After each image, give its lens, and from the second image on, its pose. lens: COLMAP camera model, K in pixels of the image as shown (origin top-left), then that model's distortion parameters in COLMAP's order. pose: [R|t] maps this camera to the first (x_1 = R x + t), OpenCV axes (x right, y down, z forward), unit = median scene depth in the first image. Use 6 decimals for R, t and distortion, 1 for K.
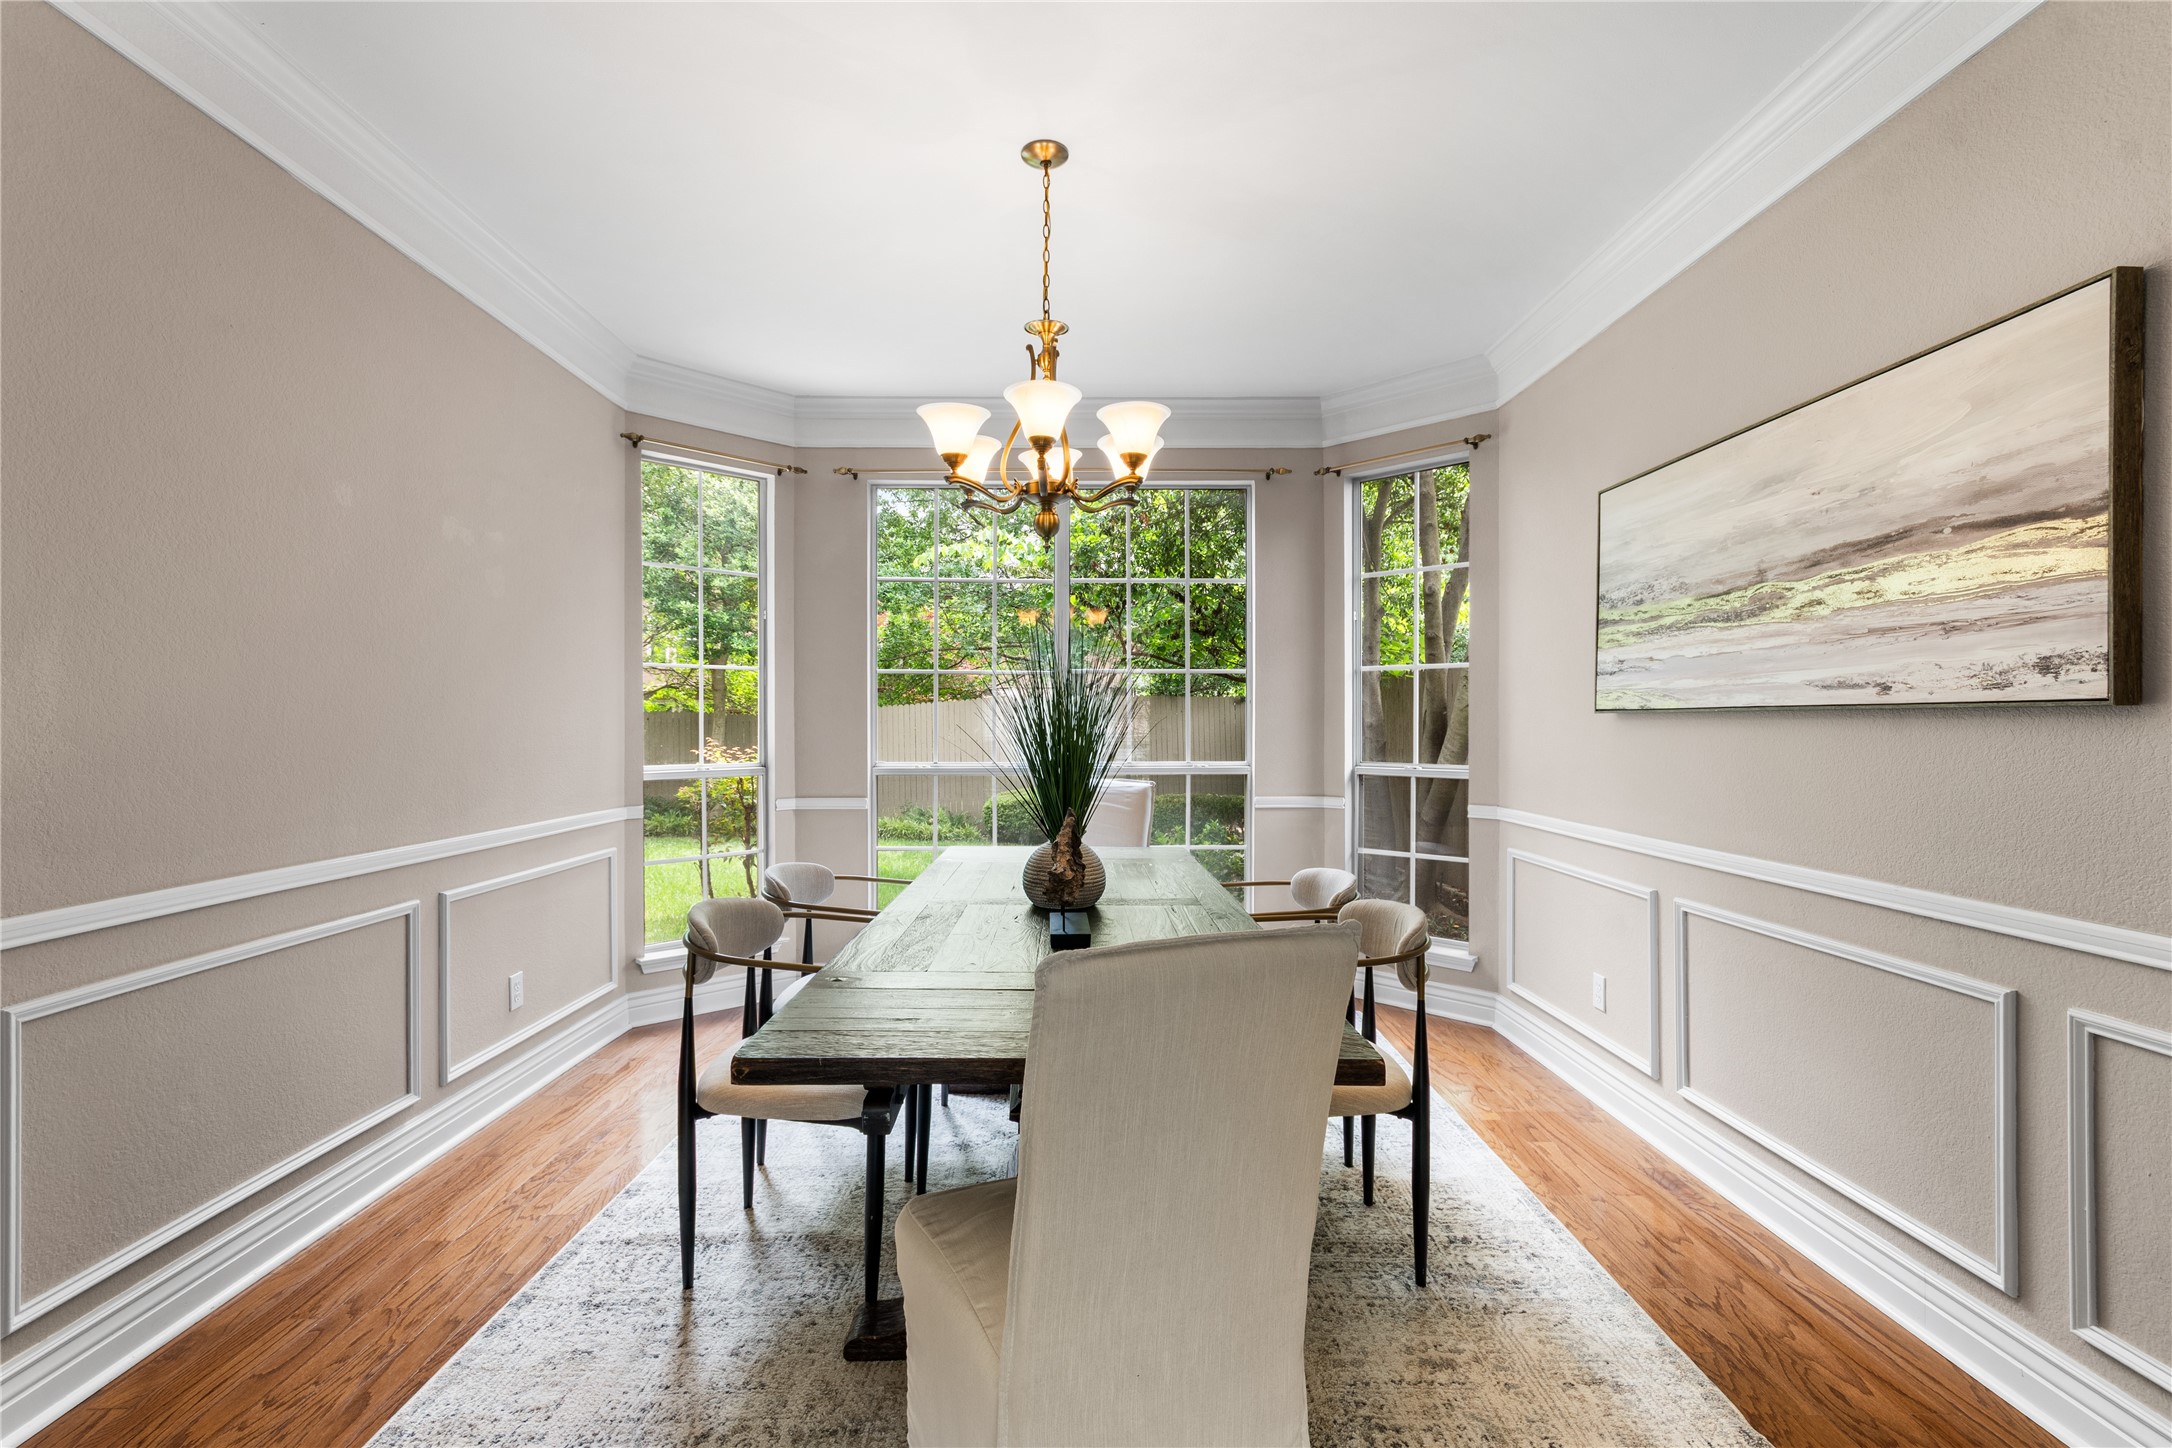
lens RADIAL K [[961.7, 0, 1078.5], [0, 961.7, 723.1], [0, 0, 1]] dist [0.006777, -0.001468]
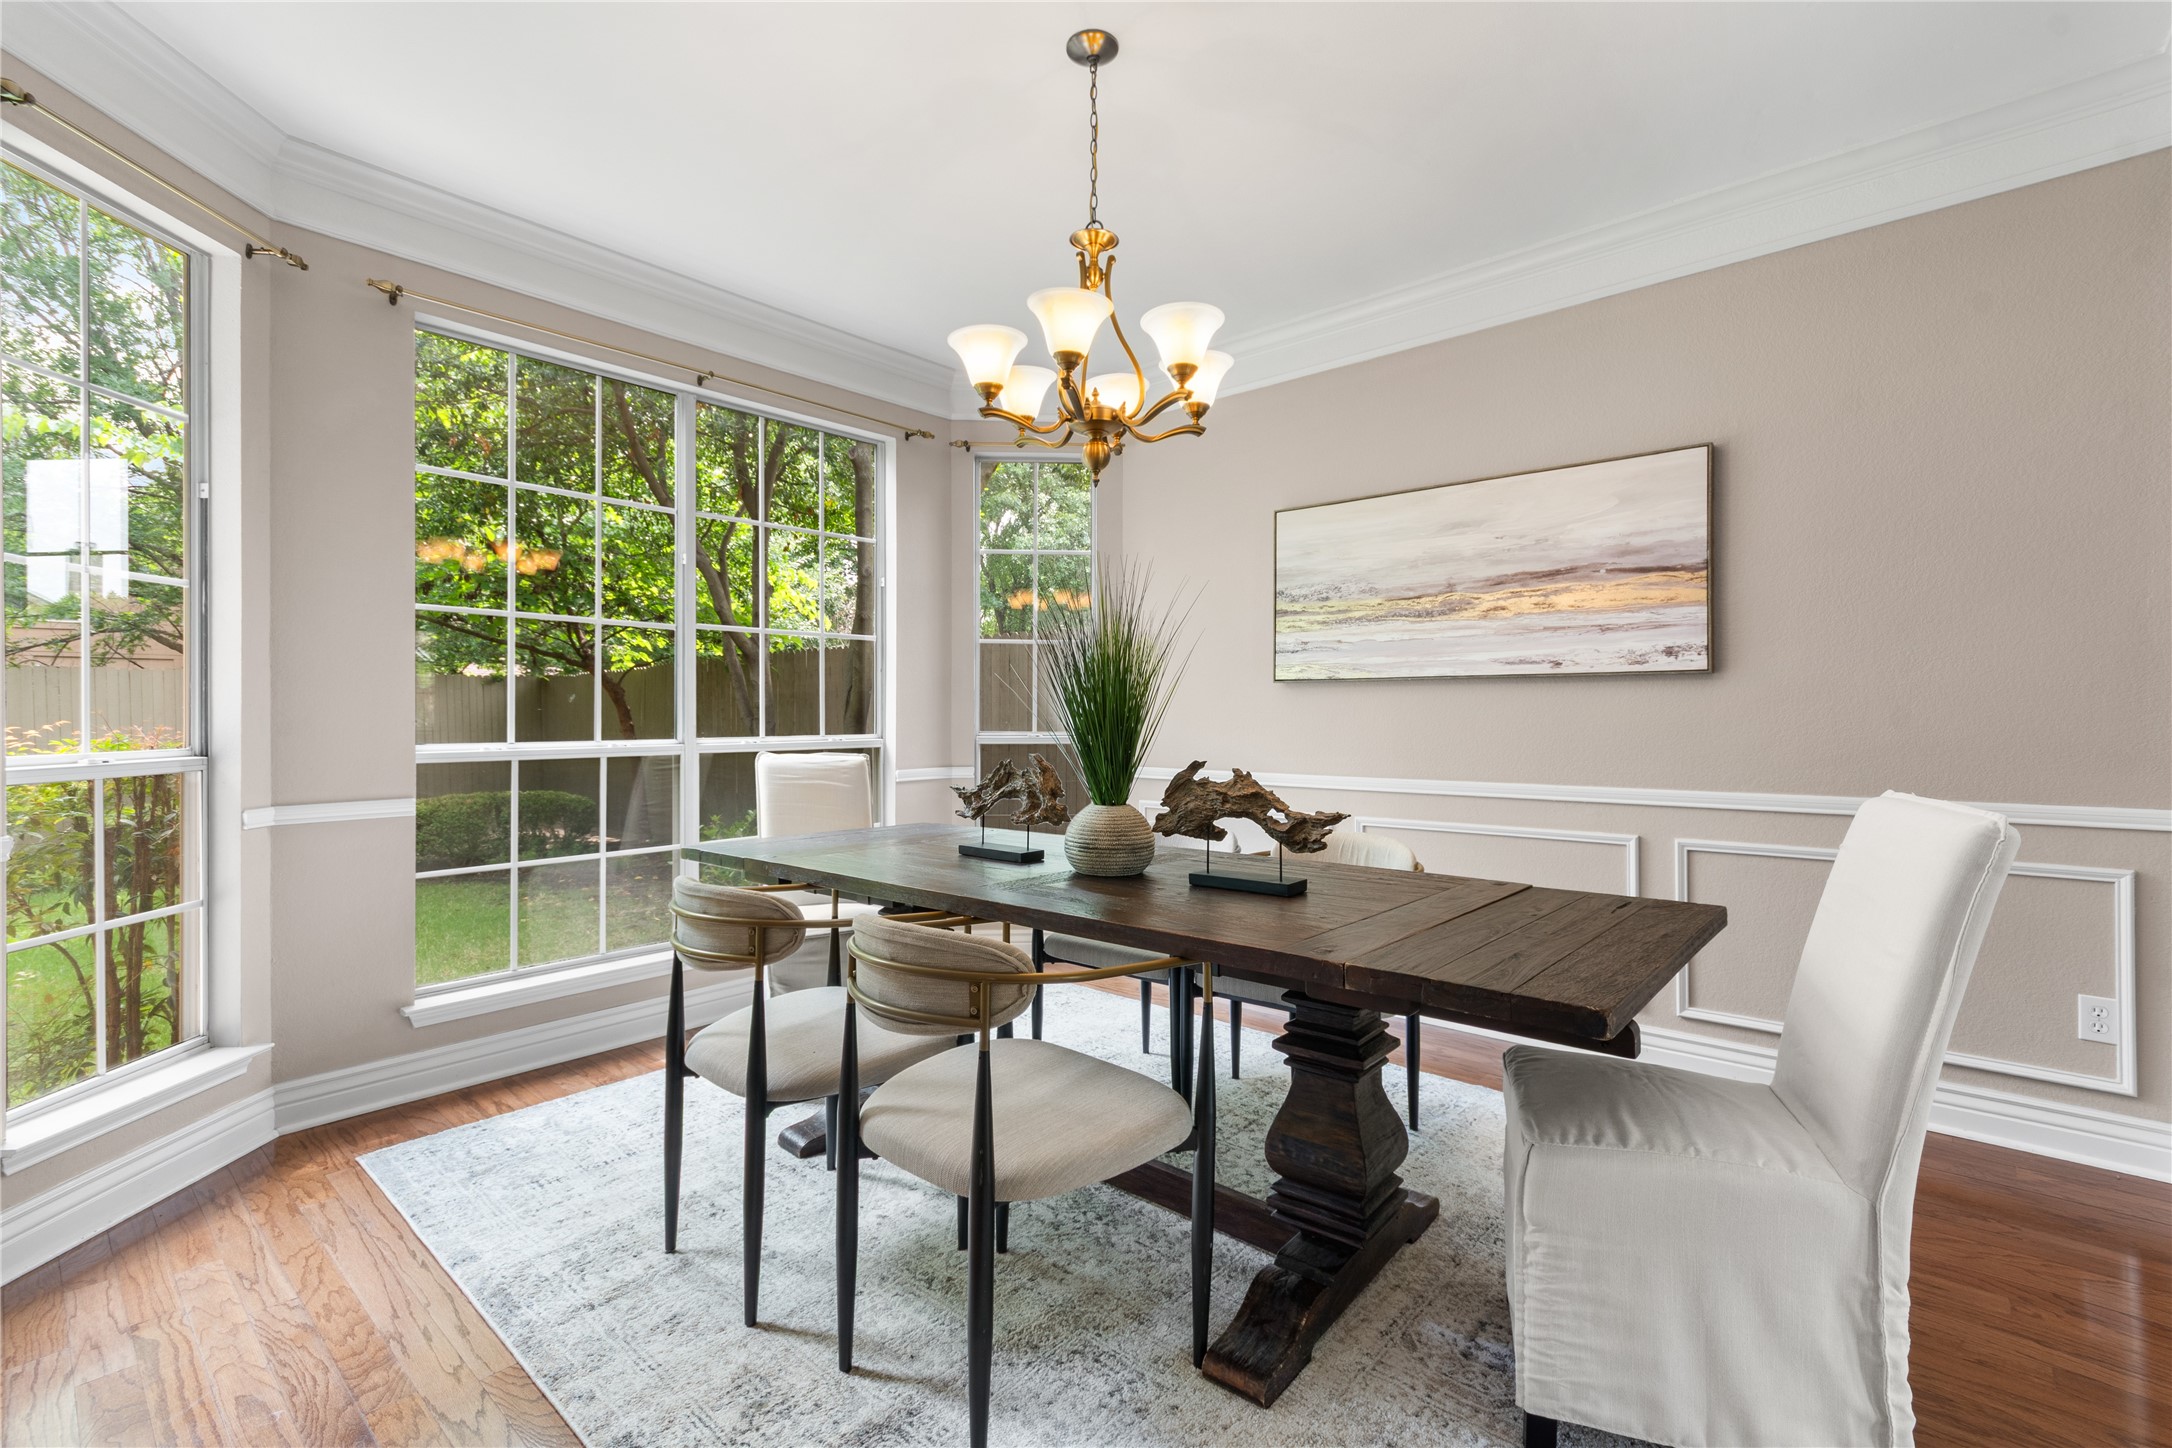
lens RADIAL K [[961.7, 0, 1068.3], [0, 961.7, 718.8], [0, 0, 1]] dist [0.006777, -0.001468]
pose [[0.669851, -0.005255, 0.742477, -0.854572], [0.000652, 0.999979, 0.006490, 0.041985], [-0.742496, -0.003864, 0.669840, 0.485024]]
